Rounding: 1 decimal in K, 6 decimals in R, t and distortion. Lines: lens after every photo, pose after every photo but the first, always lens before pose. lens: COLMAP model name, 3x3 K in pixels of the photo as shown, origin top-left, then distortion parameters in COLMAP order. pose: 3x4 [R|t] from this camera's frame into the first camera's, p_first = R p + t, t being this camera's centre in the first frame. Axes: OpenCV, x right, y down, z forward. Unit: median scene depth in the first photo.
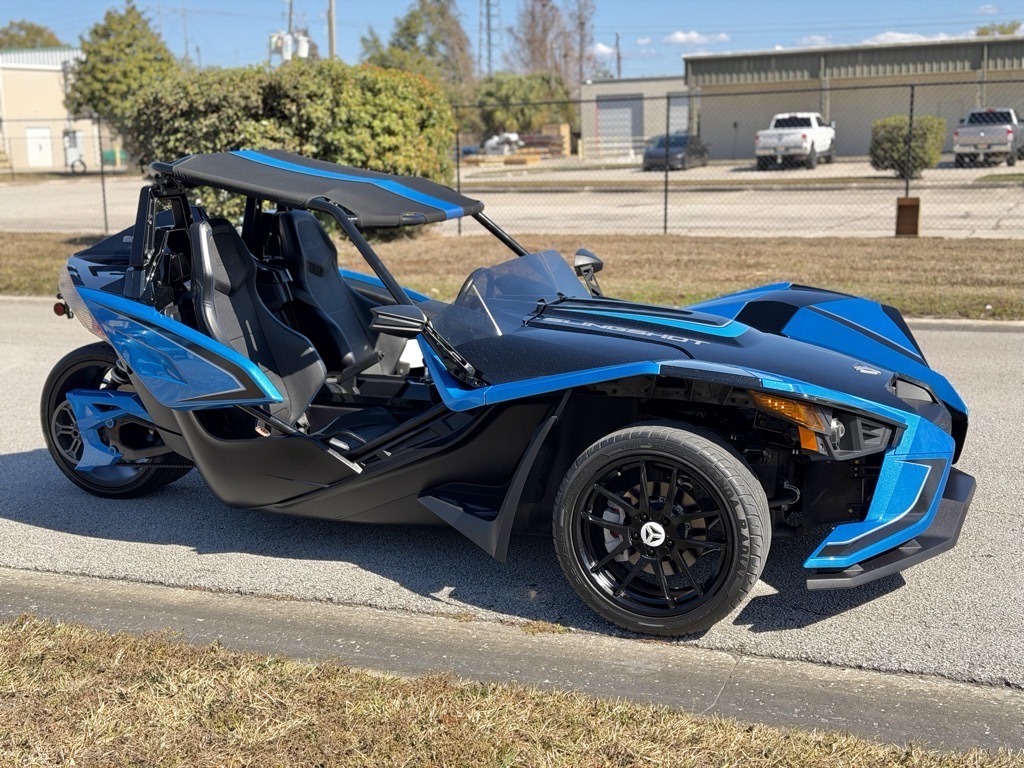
lens RADIAL K [[1369.6, 0, 516.2], [0, 1369.6, 380.9], [0, 0, 1]] dist [0.119980, 0.000000]
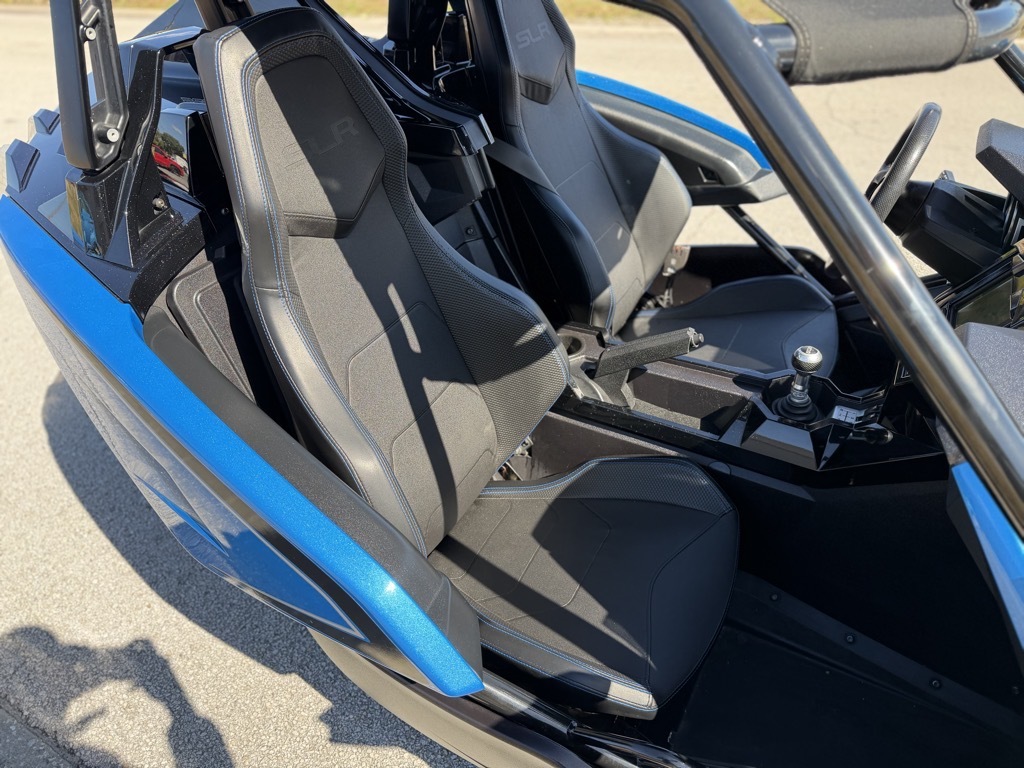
lens RADIAL K [[712.2, 0, 514.9], [0, 712.2, 379.5], [0, 0, 1]] dist [0.005999, -0.003248]
pose [[0.991936, 0.048566, -0.117069, -0.041453], [0.006216, 0.903917, 0.427663, -0.034568], [0.126590, -0.424941, 0.896326, 0.251435]]
